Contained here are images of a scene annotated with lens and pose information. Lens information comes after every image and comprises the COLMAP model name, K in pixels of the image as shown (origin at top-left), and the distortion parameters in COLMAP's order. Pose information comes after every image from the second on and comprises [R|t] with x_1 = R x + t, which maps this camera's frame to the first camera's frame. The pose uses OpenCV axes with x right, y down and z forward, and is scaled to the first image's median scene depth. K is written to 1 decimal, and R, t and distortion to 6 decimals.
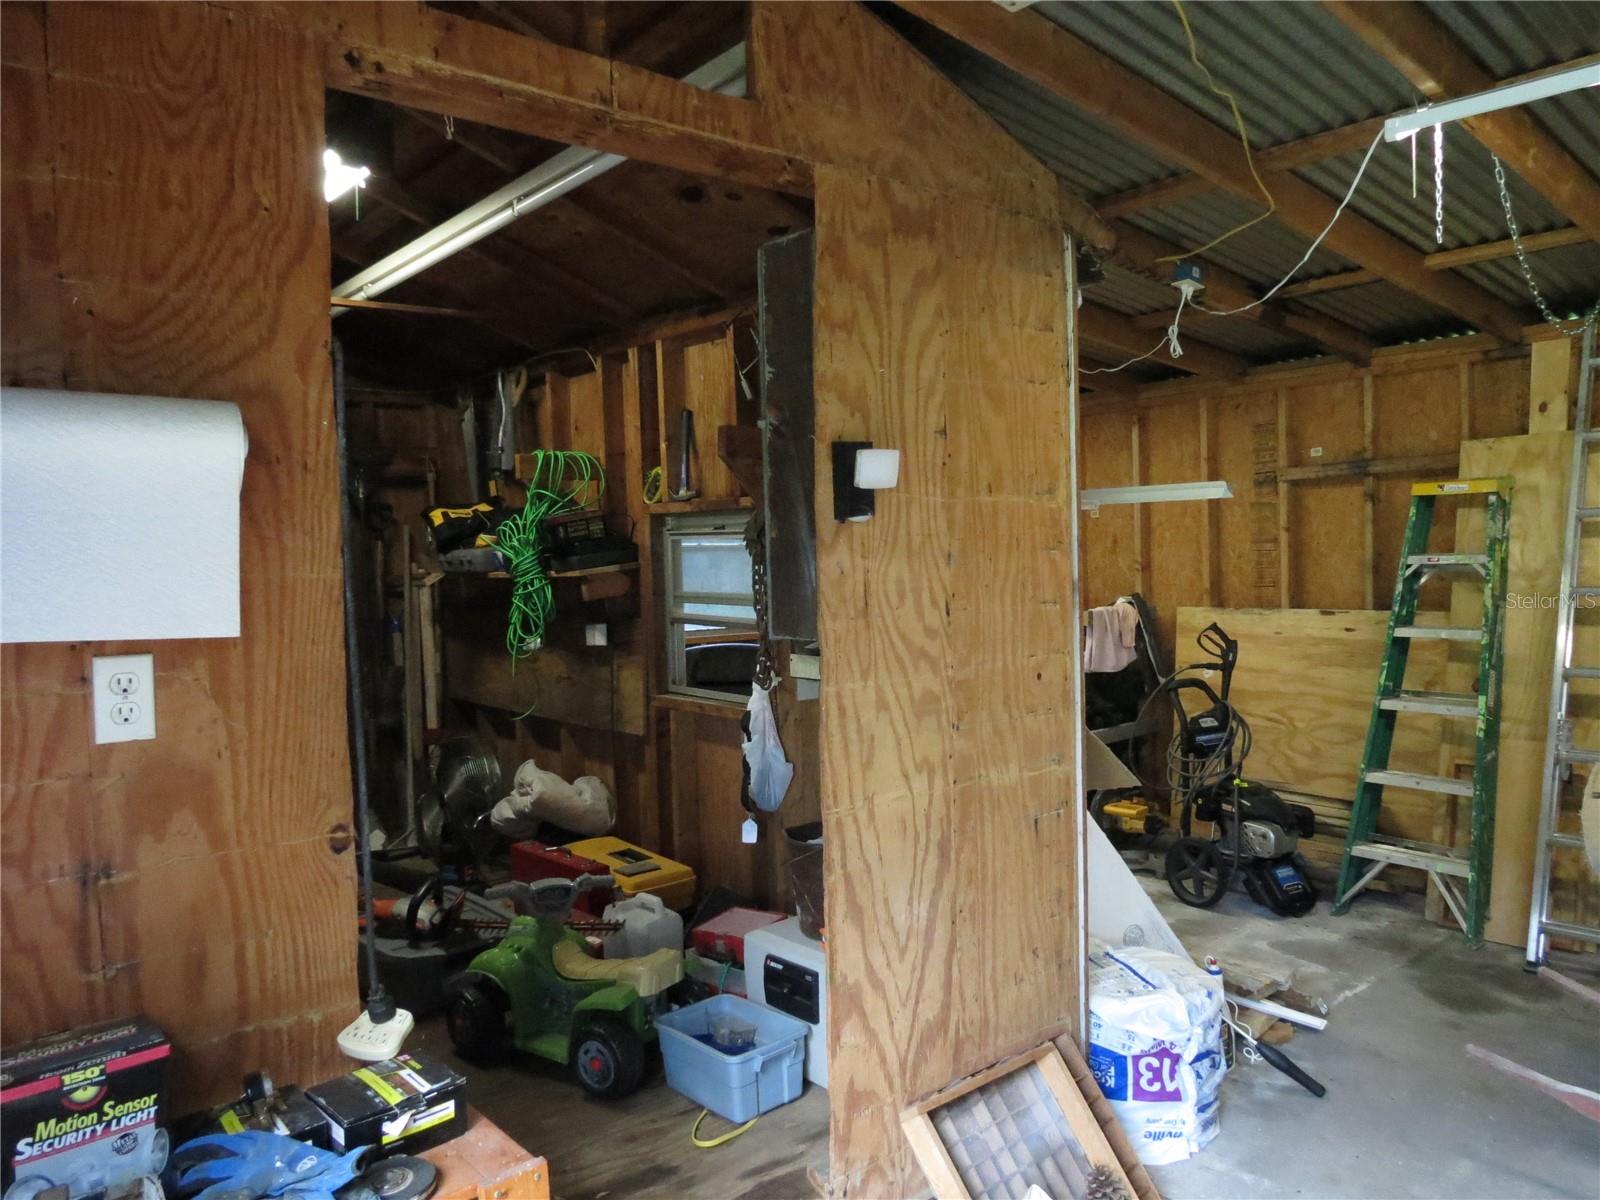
lens RADIAL K [[1145.2, 0, 805.5], [0, 1145.2, 592.7], [0, 0, 1]] dist [-0.028750, 0.009867]
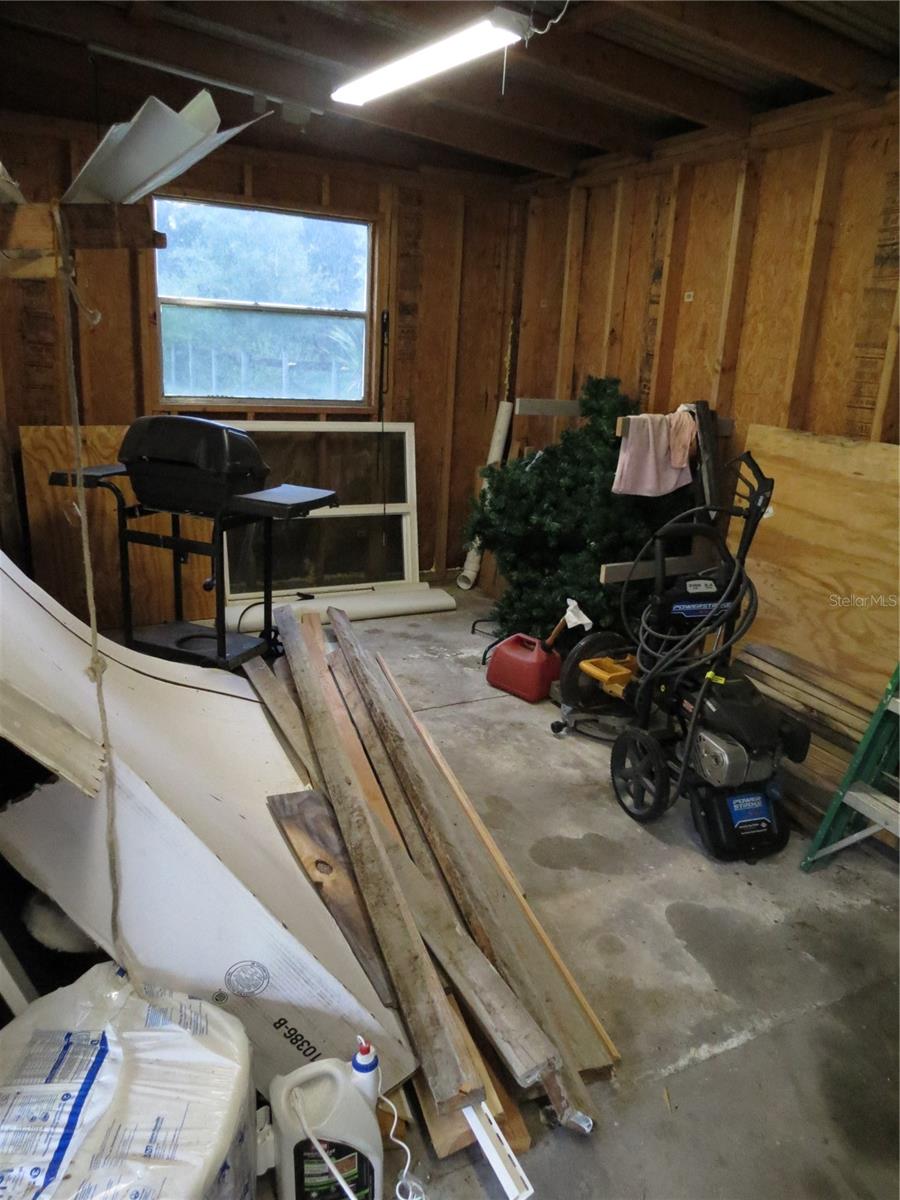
lens RADIAL K [[858.9, 0, 444.3], [0, 858.9, 602.9], [0, 0, 1]] dist [-0.028750, 0.009867]
pose [[0.970395, 0.138789, -0.197666, 0.283331], [-0.082592, 0.959756, 0.268415, -0.010921], [0.226964, -0.244143, 0.942805, 0.407167]]
